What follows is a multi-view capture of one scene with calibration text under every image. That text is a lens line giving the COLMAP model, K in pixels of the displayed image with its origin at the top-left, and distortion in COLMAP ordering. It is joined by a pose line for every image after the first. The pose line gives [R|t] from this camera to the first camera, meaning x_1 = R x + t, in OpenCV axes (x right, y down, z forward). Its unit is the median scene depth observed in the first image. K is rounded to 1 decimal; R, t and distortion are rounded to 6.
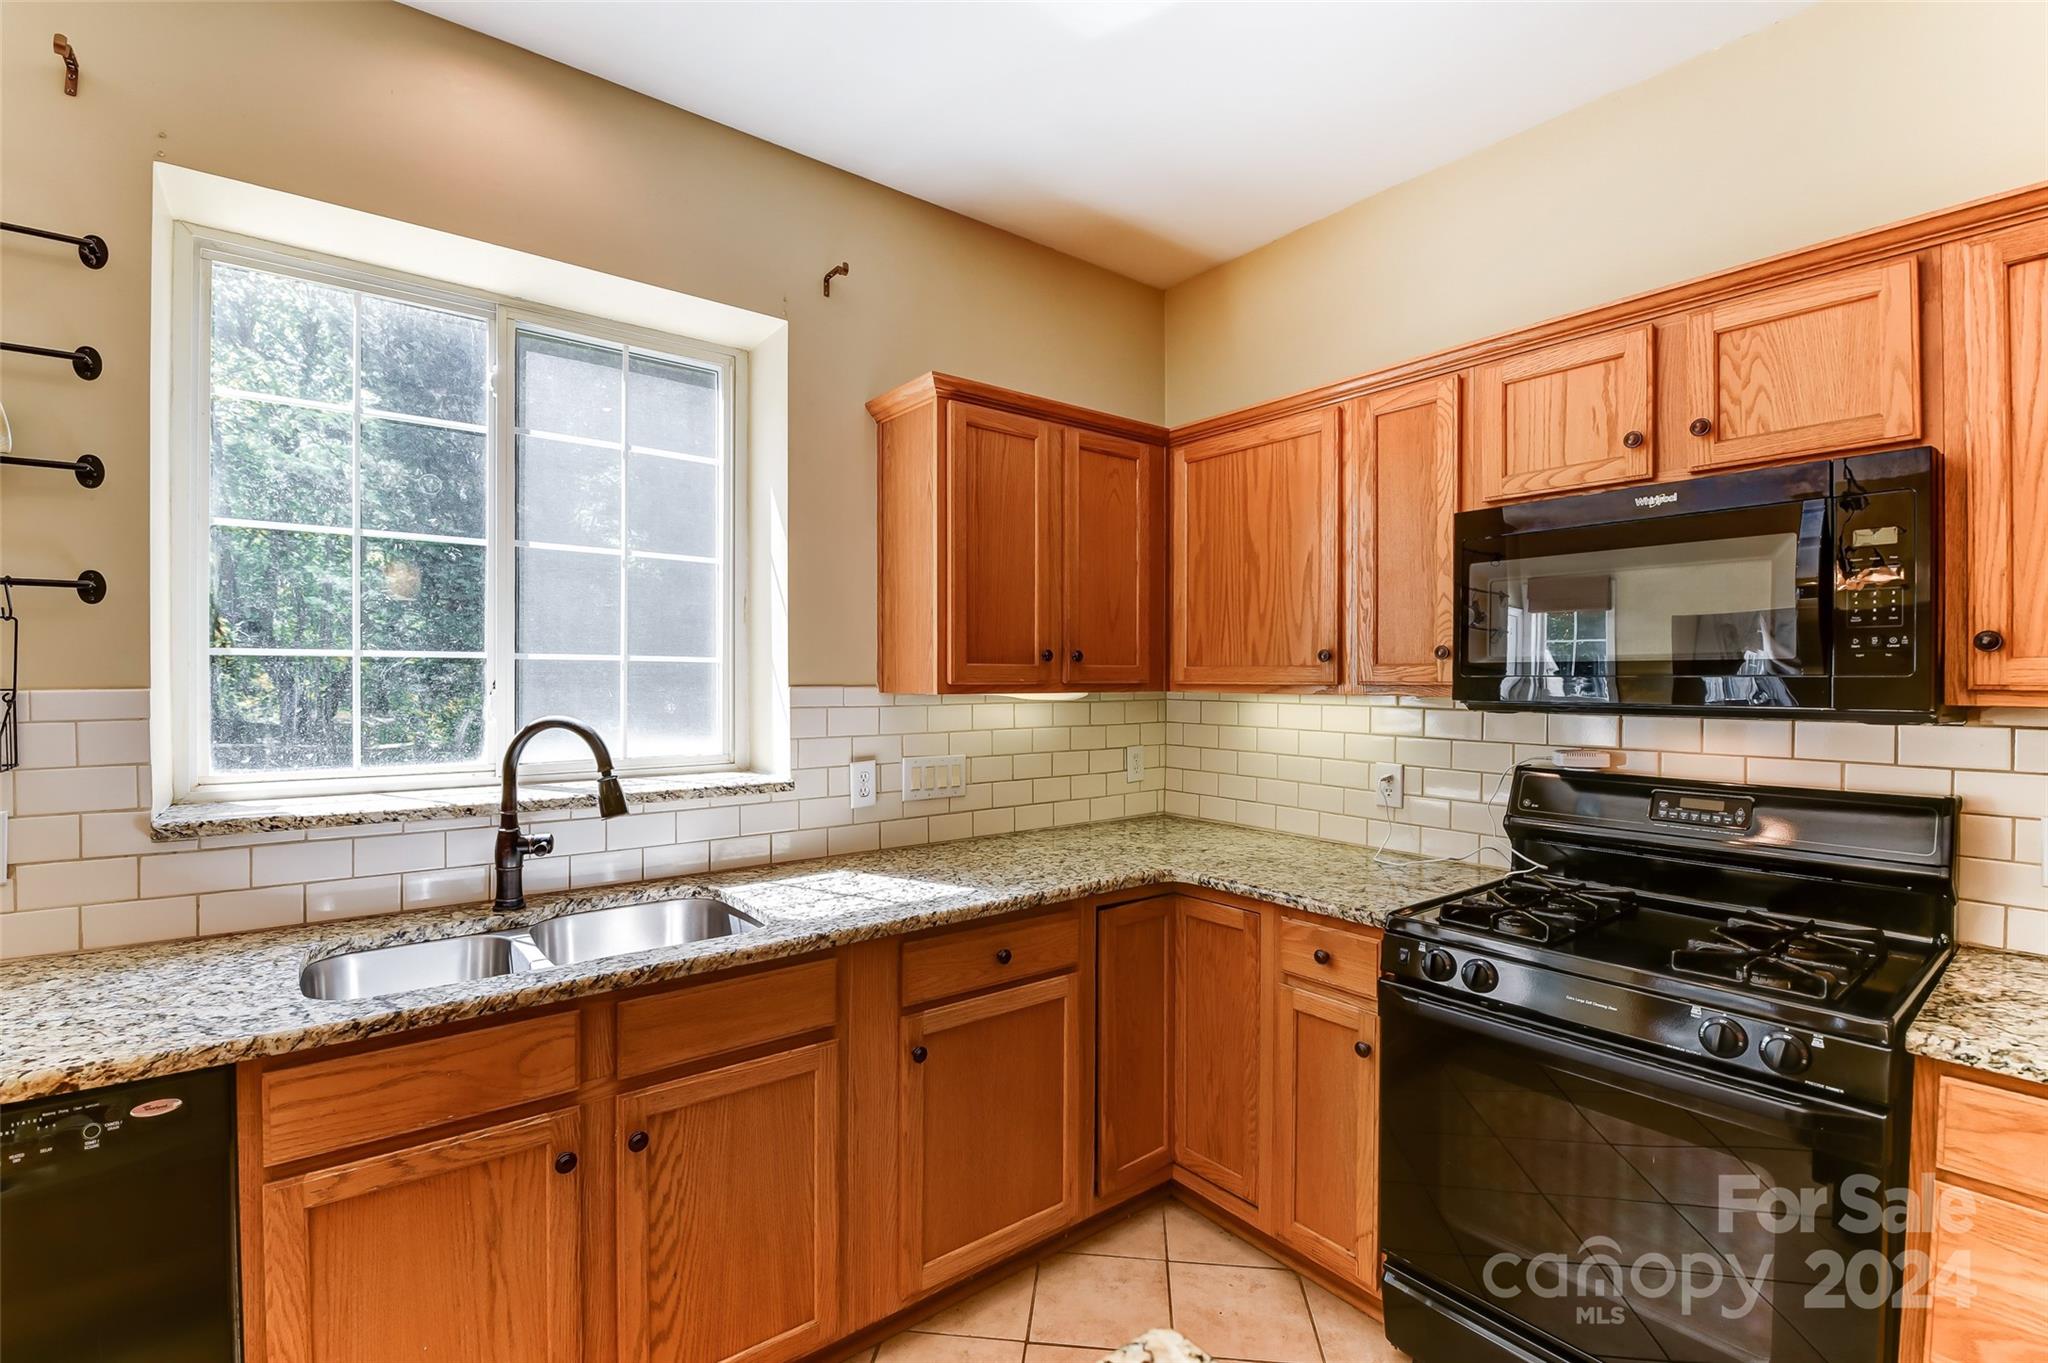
lens RADIAL K [[890.9, 0, 1024.0], [0, 890.9, 681.5], [0, 0, 1]] dist [-0.019494, -0.000689]
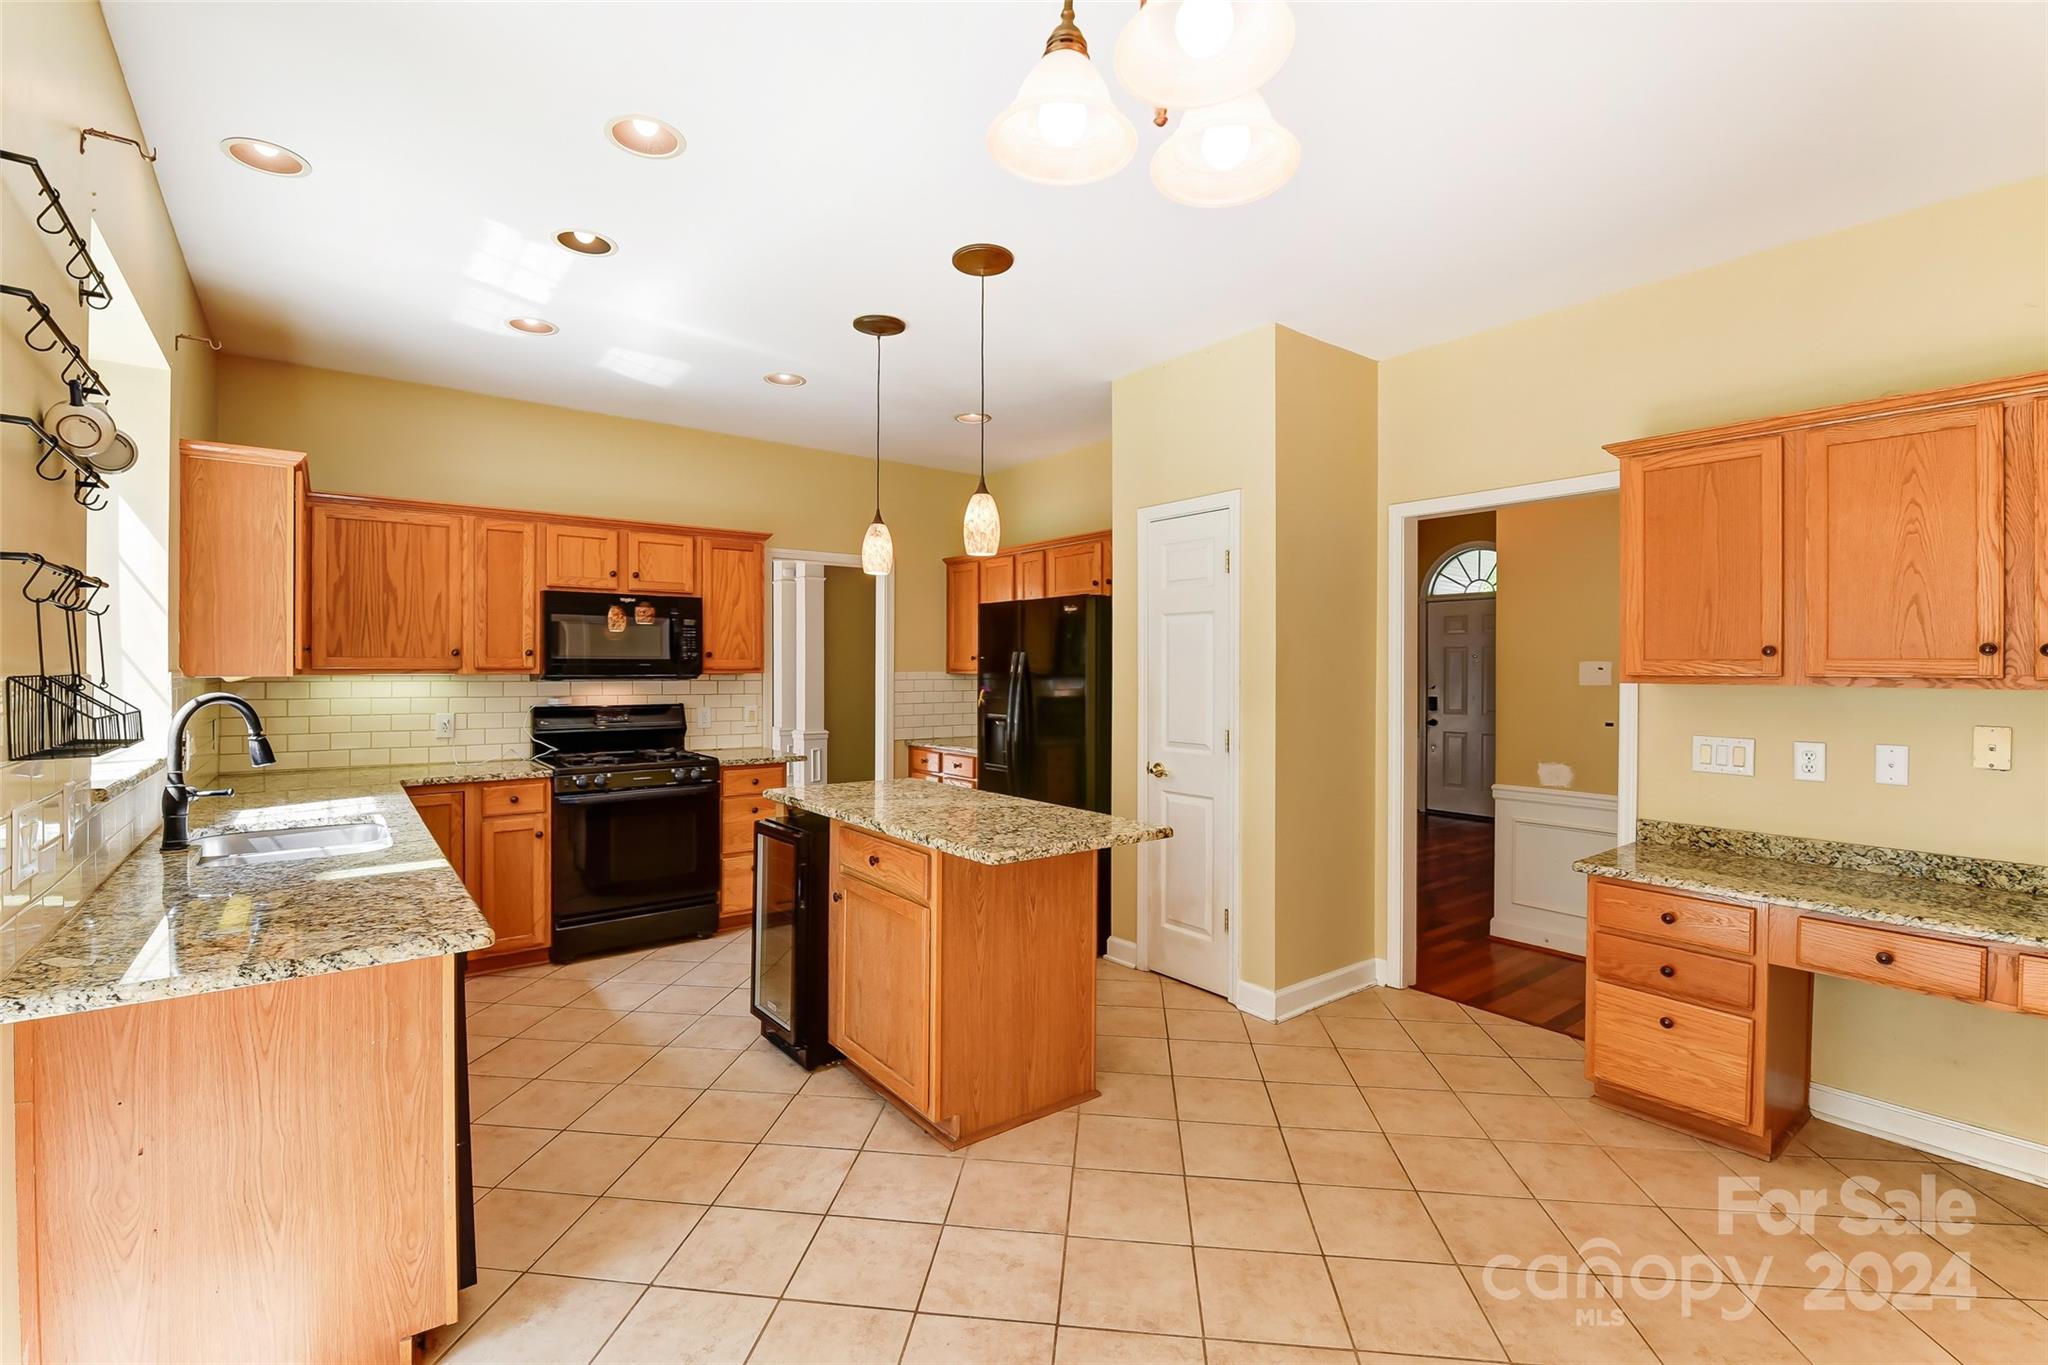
lens RADIAL K [[900.3, 0, 1021.2], [0, 900.3, 664.9], [0, 0, 1]] dist [-0.002572, -0.000879]
pose [[-0.013858, 0.001207, 0.999903, -1.628451], [0.002975, 0.999995, -0.001166, 0.001611], [-0.999900, 0.002959, -0.013862, -0.139774]]
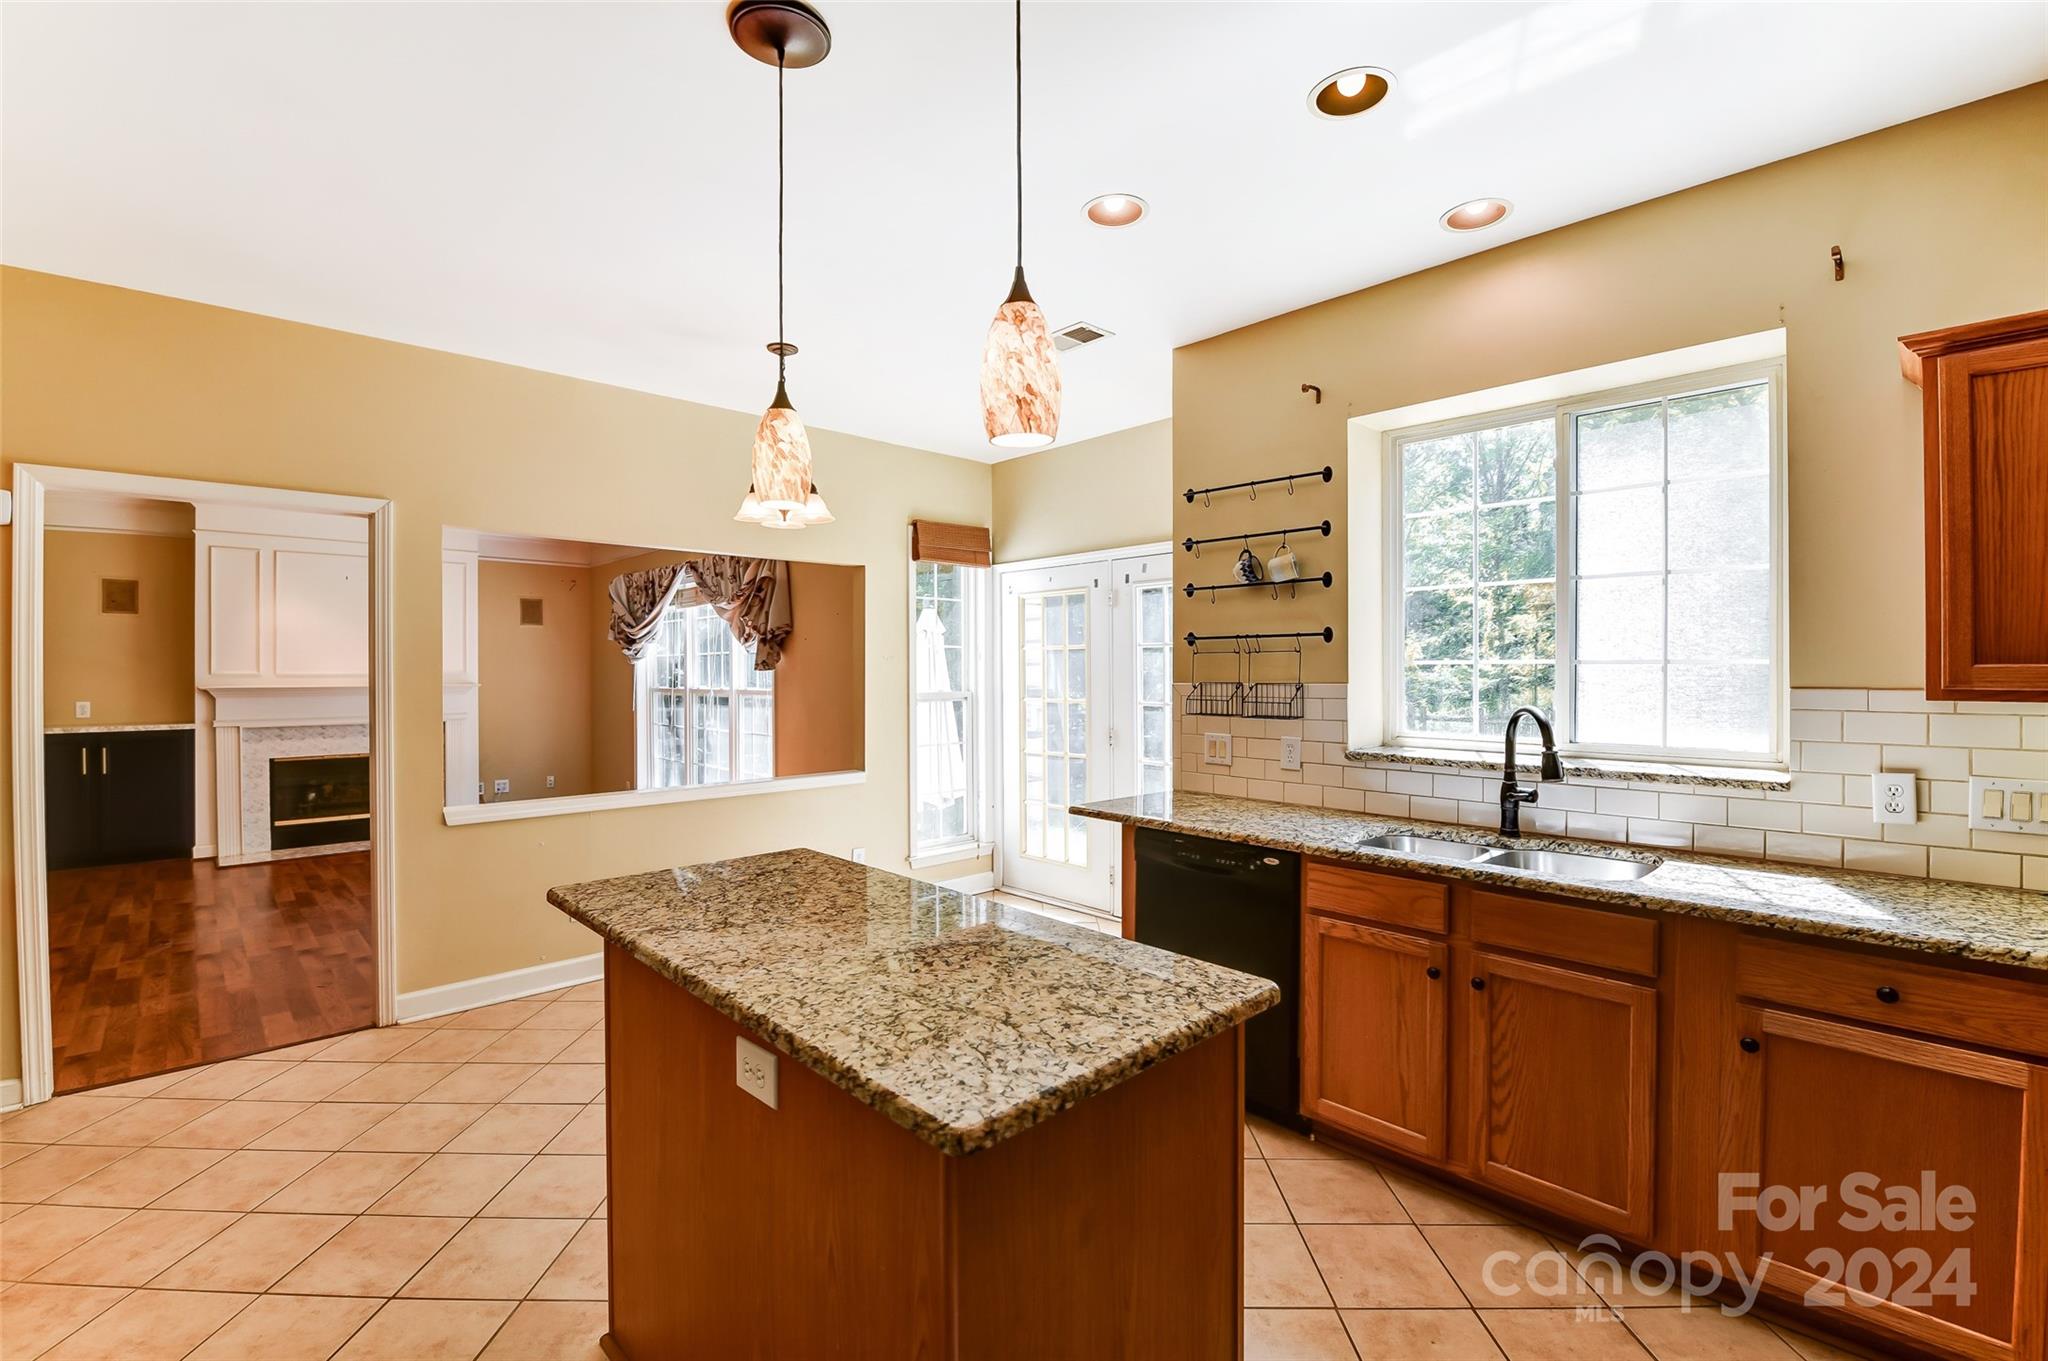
lens RADIAL K [[818.0, 0, 1018.0], [0, 818.0, 679.1], [0, 0, 1]] dist [-0.033727, -0.000084]
pose [[0.099706, 0.007095, -0.994992, 0.696036], [-0.002287, 0.999974, 0.006902, -0.011899], [0.995014, 0.001587, 0.099720, 0.053708]]
